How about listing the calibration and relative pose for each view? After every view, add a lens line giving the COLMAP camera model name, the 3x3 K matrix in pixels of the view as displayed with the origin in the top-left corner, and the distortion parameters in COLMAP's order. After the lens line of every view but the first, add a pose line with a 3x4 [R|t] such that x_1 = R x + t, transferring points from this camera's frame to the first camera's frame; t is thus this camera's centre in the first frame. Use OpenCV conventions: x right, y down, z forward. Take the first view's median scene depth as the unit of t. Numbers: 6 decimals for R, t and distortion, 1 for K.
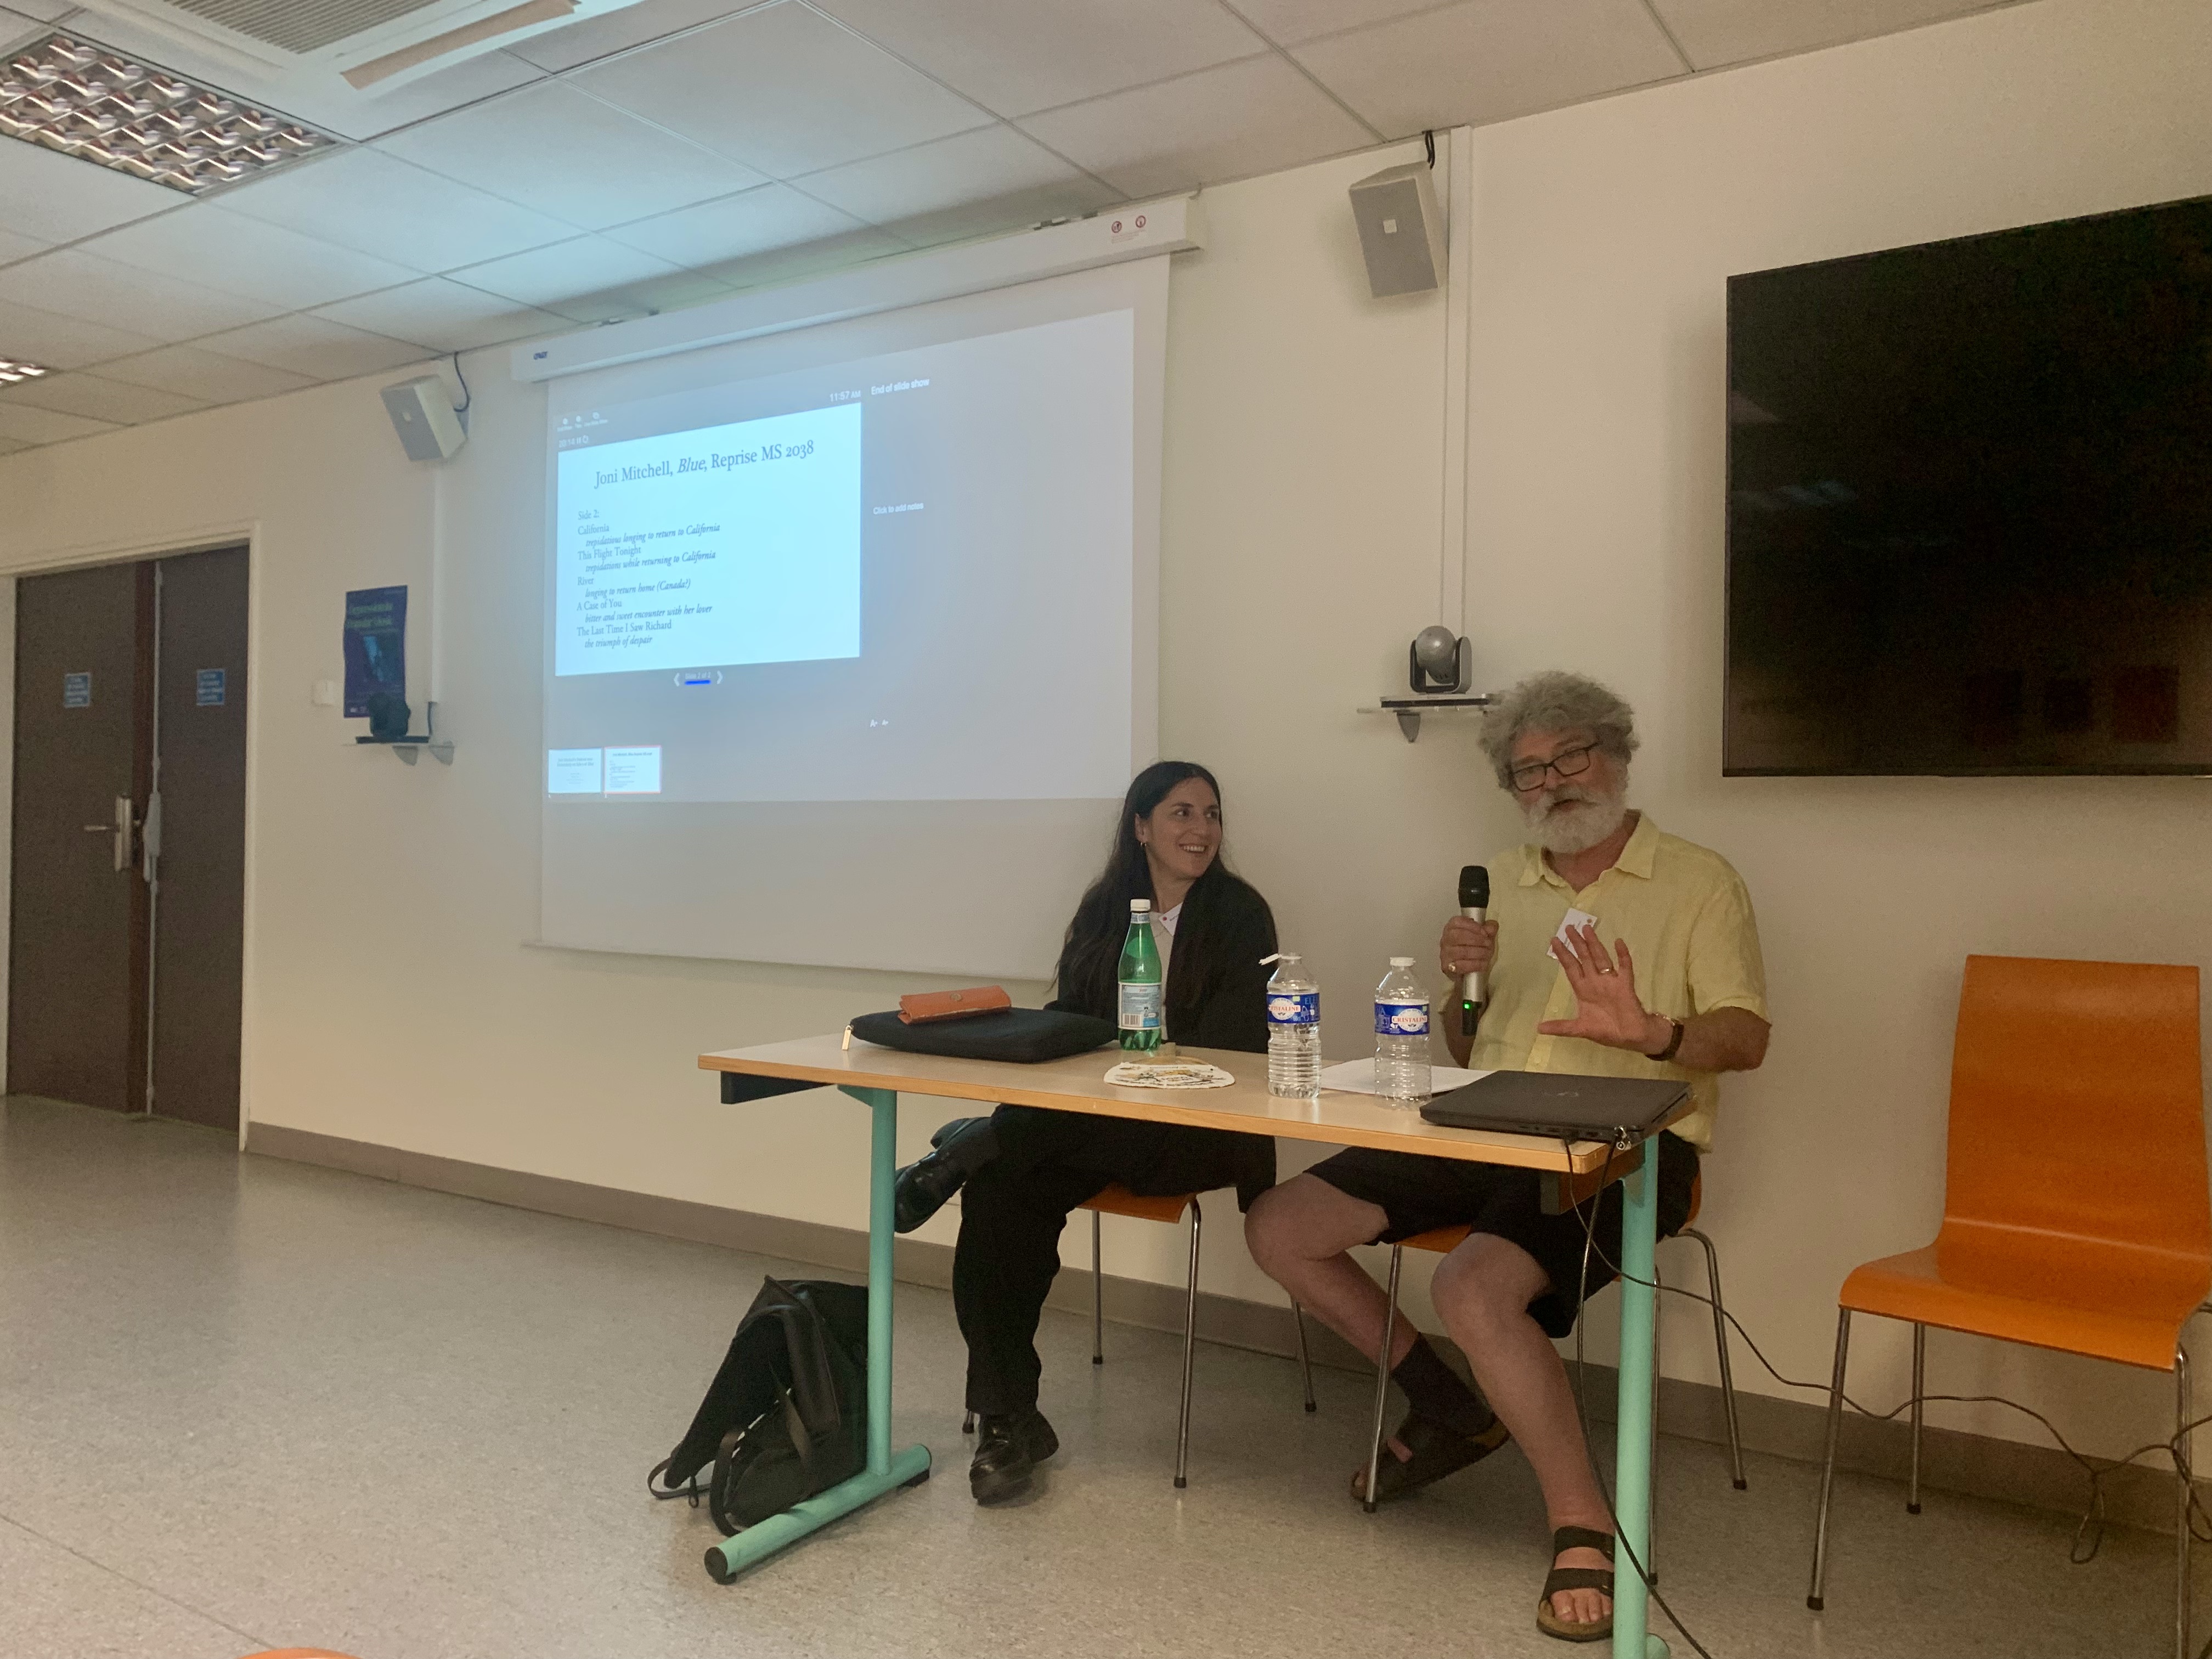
lens RADIAL K [[1692.0, 0, 1095.0], [0, 1692.0, 824.2], [0, 0, 1]] dist [0.036674, -0.033773]
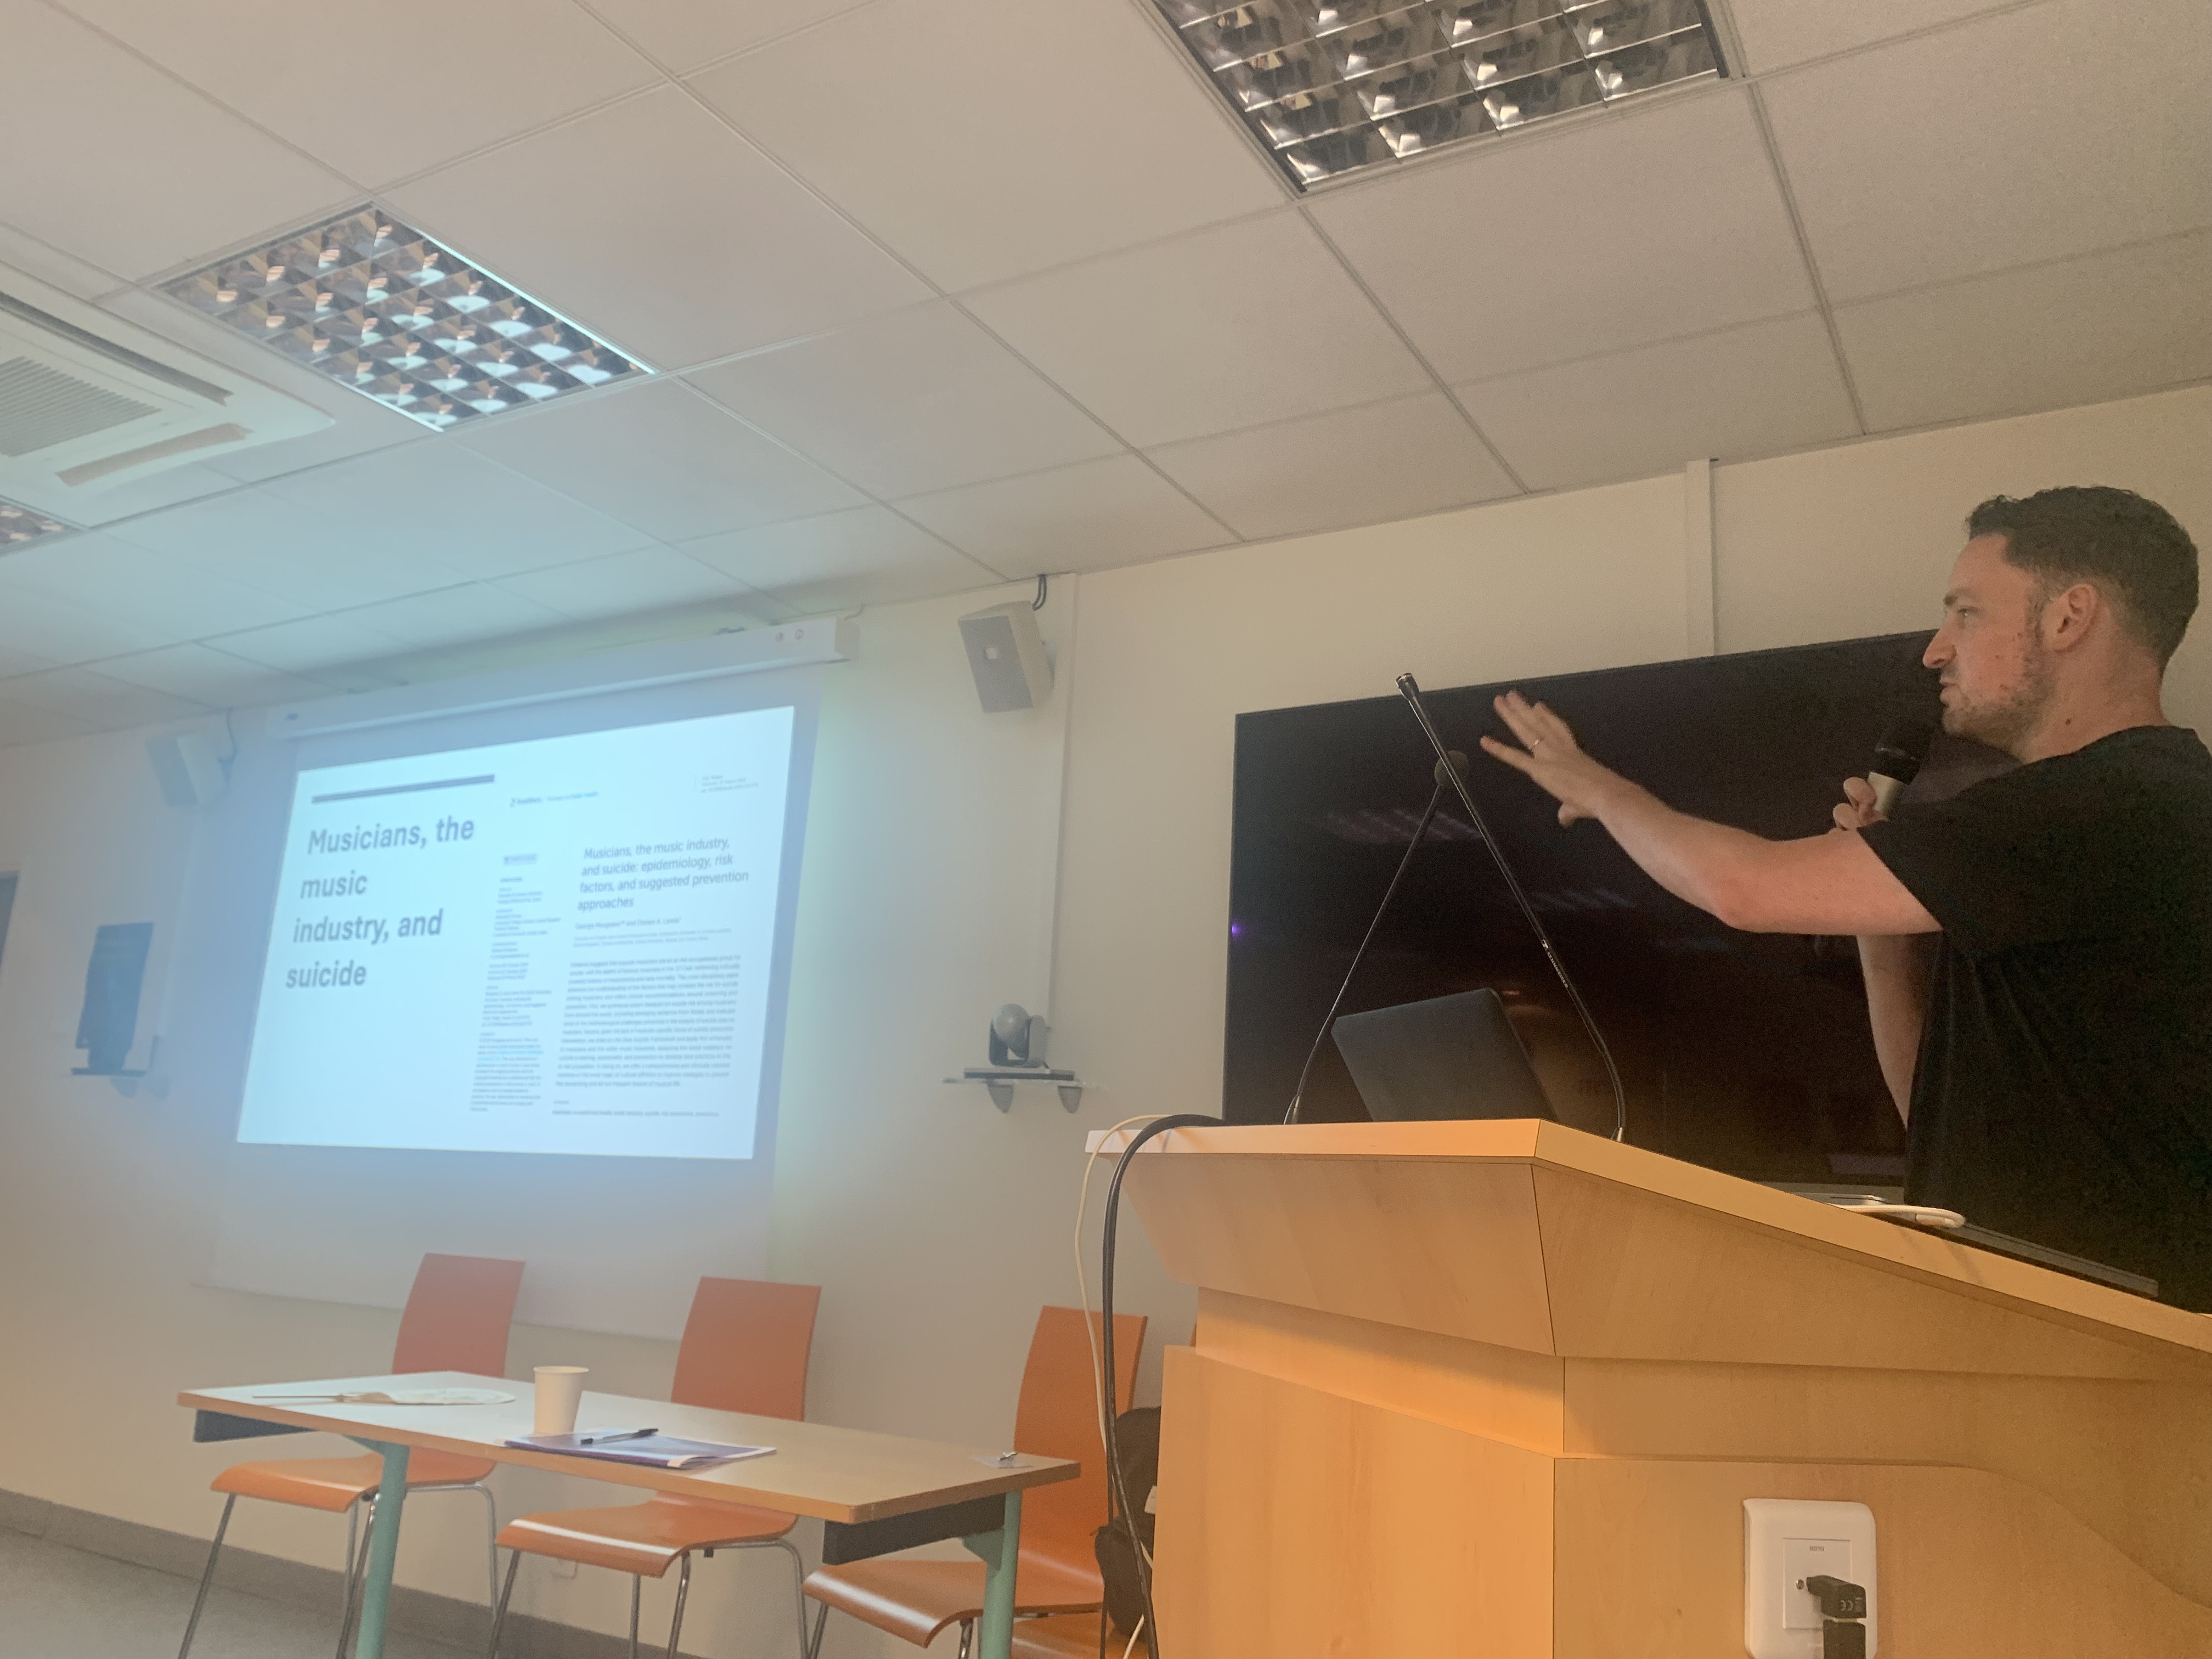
lens RADIAL K [[1692.0, 0, 1113.5], [0, 1692.0, 833.4], [0, 0, 1]] dist [0.036674, -0.033773]
pose [[0.998116, 0.049258, 0.036582, 0.201315], [-0.040590, 0.977213, -0.208342, -0.001467], [-0.046011, 0.206464, 0.977372, -0.075730]]
